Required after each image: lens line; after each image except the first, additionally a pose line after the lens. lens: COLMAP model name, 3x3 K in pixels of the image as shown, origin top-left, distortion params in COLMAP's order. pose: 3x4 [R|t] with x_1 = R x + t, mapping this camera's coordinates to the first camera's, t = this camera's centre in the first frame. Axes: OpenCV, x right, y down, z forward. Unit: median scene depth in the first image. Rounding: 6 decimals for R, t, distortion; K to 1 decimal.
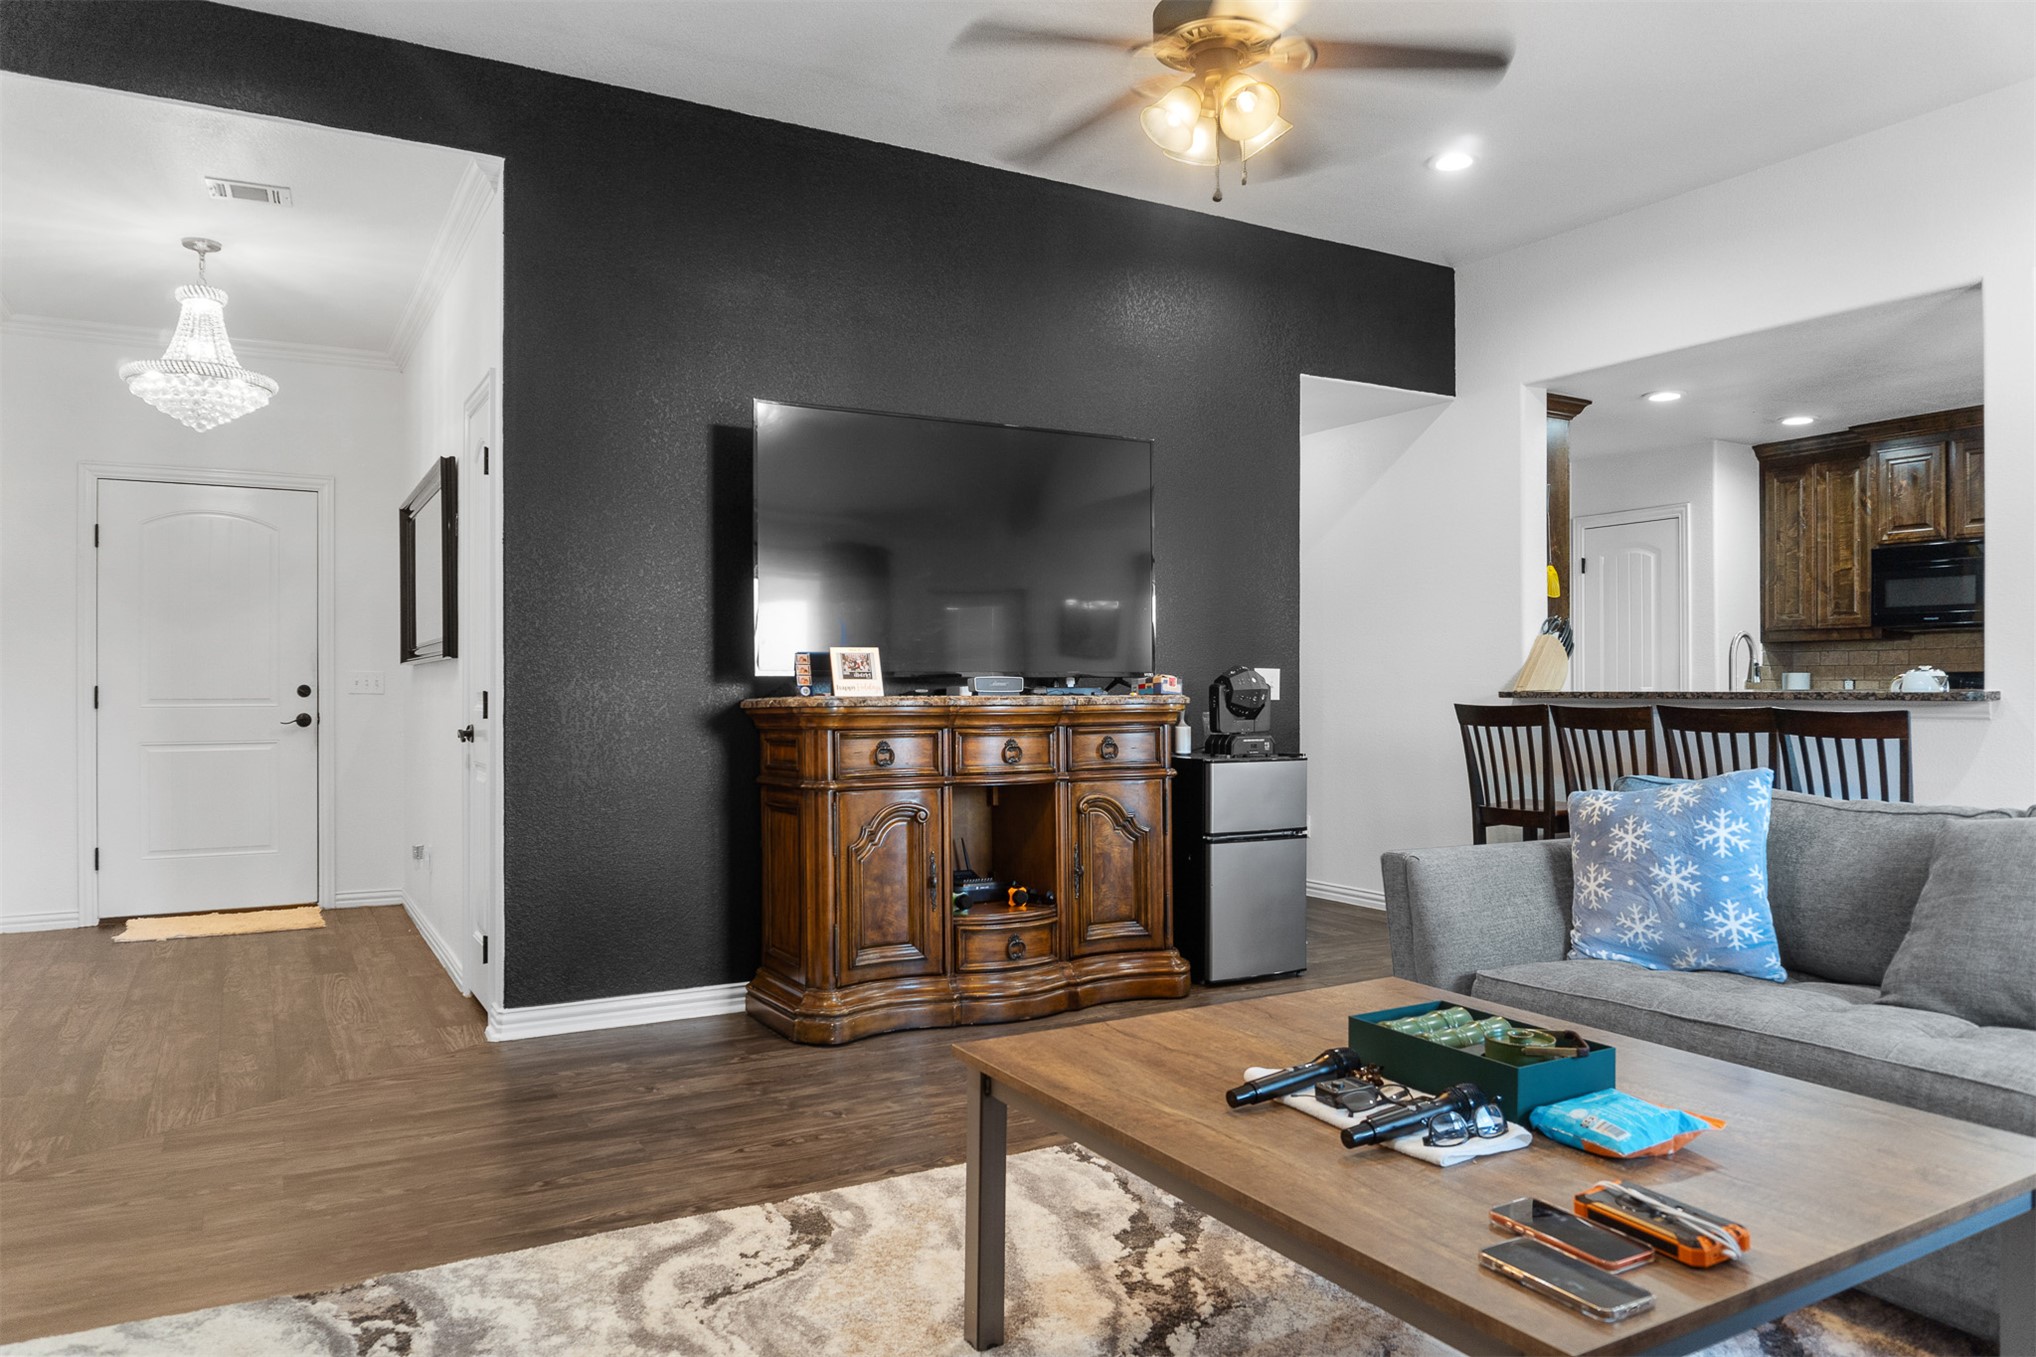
lens RADIAL K [[1361.0, 0, 1018.0], [0, 1361.0, 678.5], [0, 0, 1]] dist [-0.018669, 0.004141]
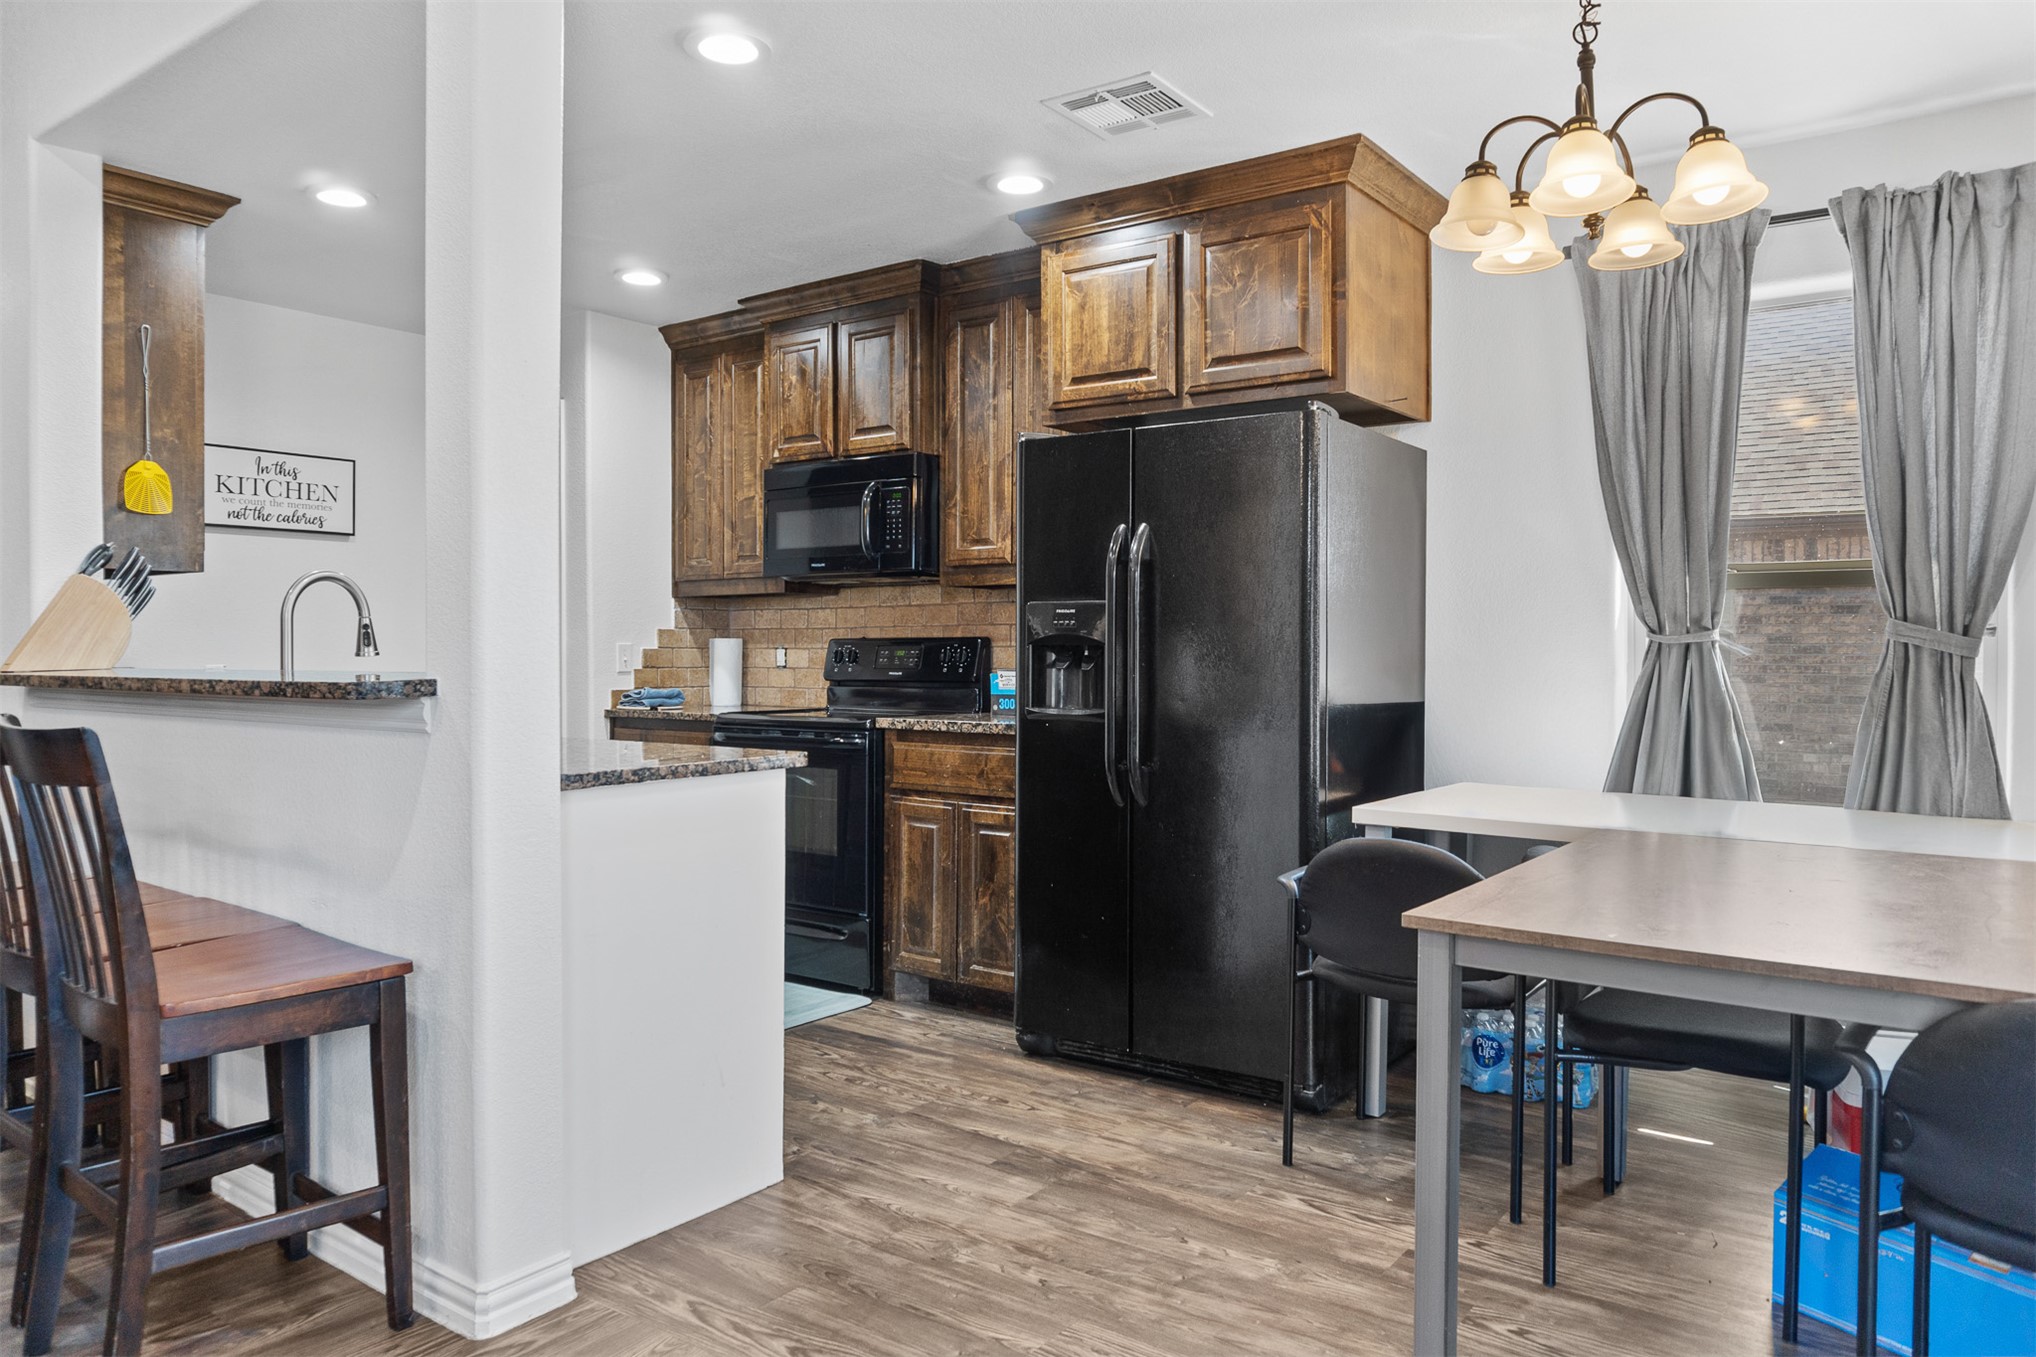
lens RADIAL K [[1354.5, 0, 1022.2], [0, 1354.5, 663.8], [0, 0, 1]] dist [-0.016891, -0.002025]
pose [[0.916330, -0.005891, 0.400380, 0.964595], [-0.001535, 0.999833, 0.018225, -0.009738], [-0.400420, -0.017315, 0.916168, 0.567717]]
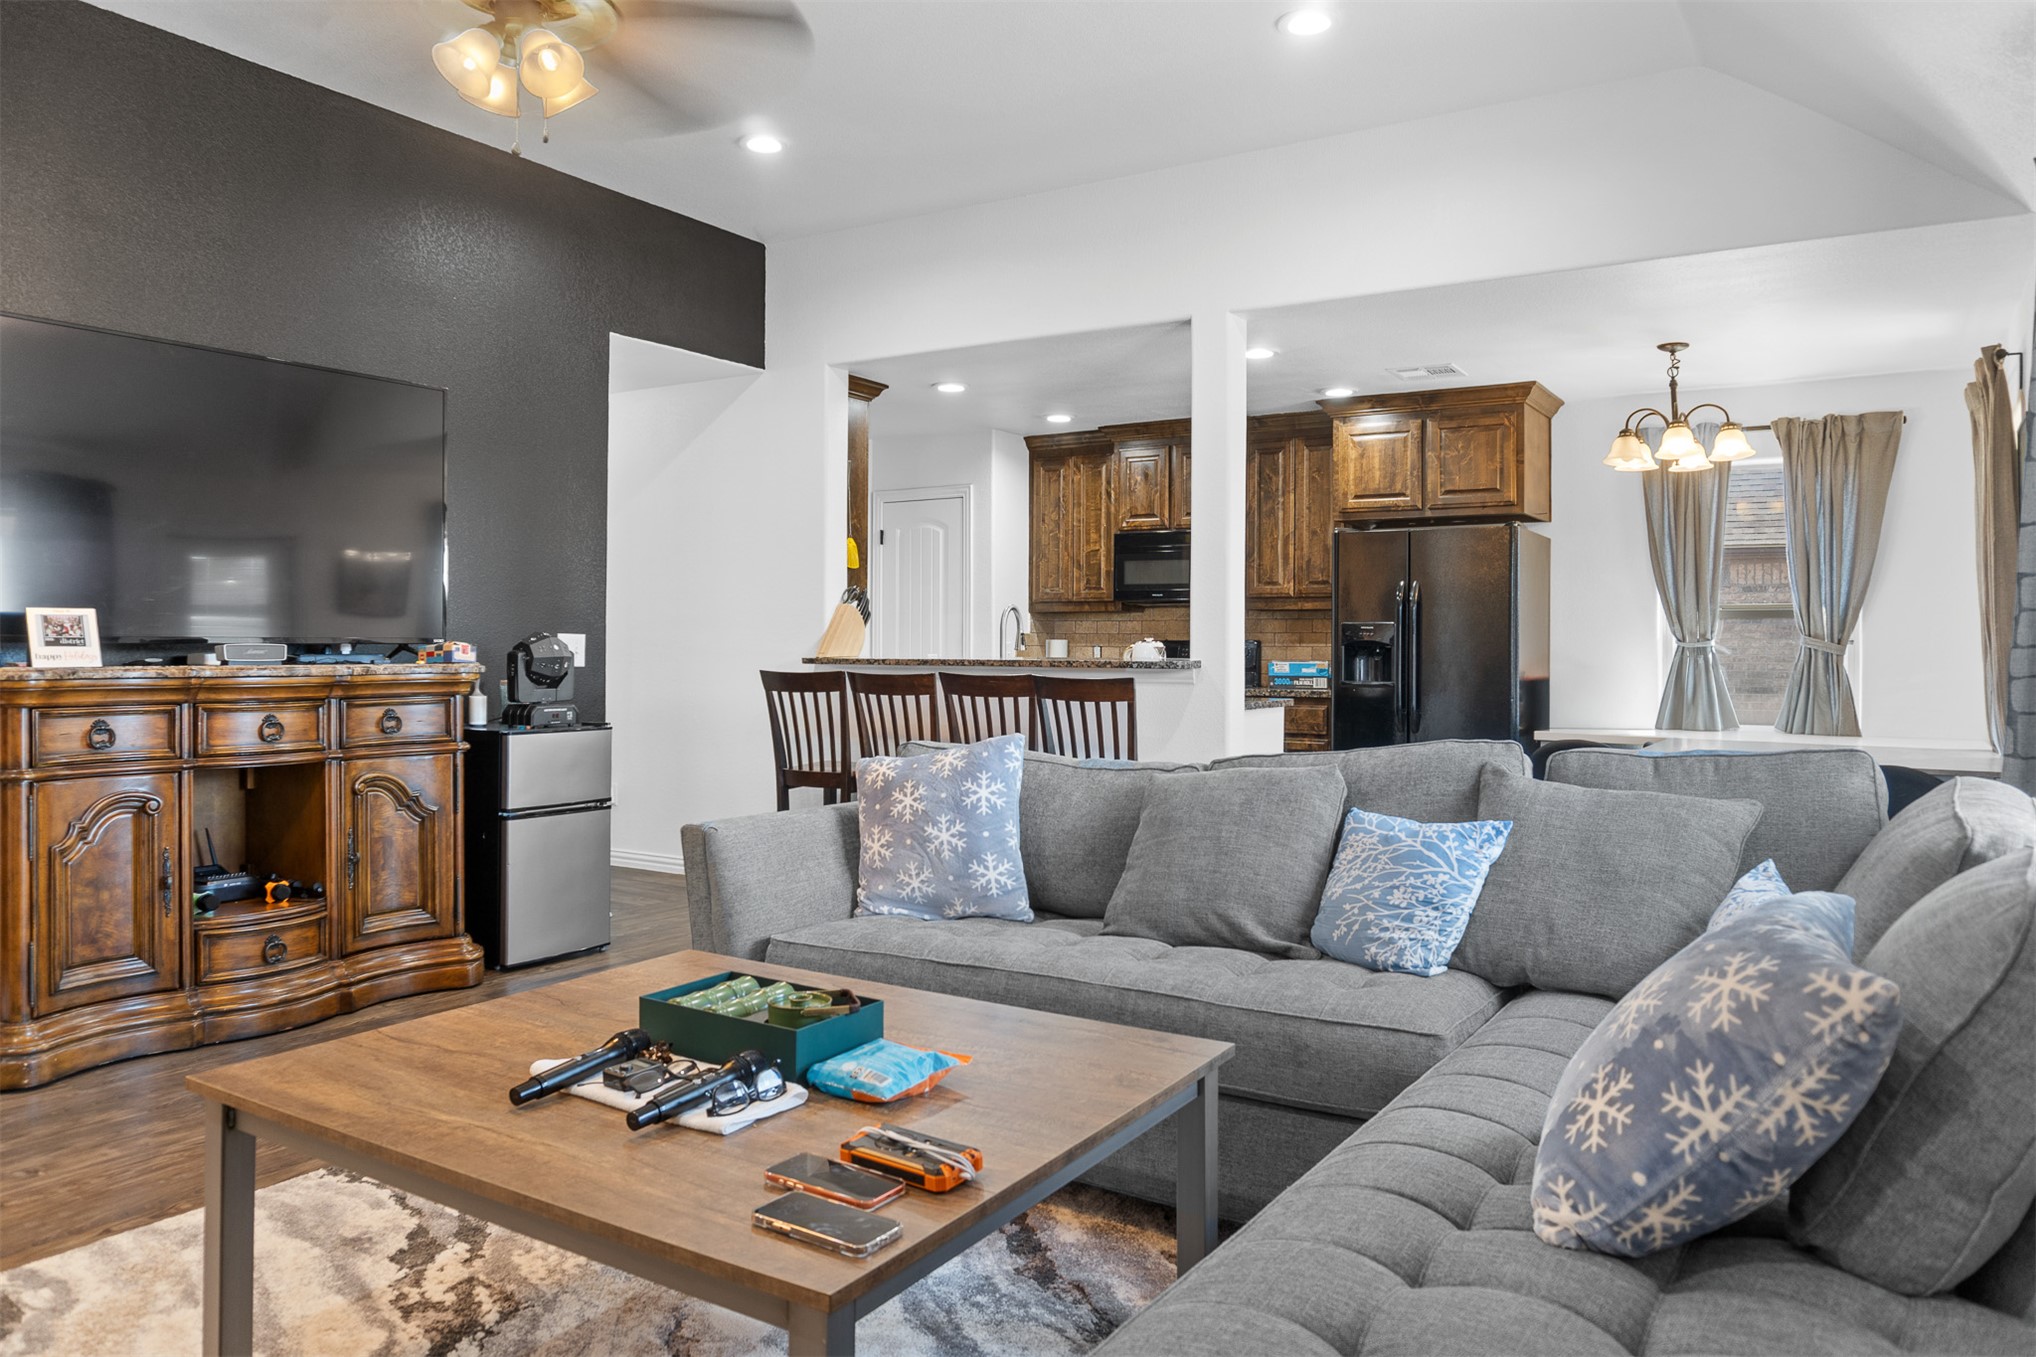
lens RADIAL K [[1393.1, 0, 1006.7], [0, 1393.1, 630.9], [0, 0, 1]] dist [-0.014459, -0.002635]
pose [[0.887440, 0.009355, 0.460827, 0.005350], [-0.008182, 0.999956, -0.004543, -0.013810], [-0.460850, 0.000261, 0.887478, -0.027520]]
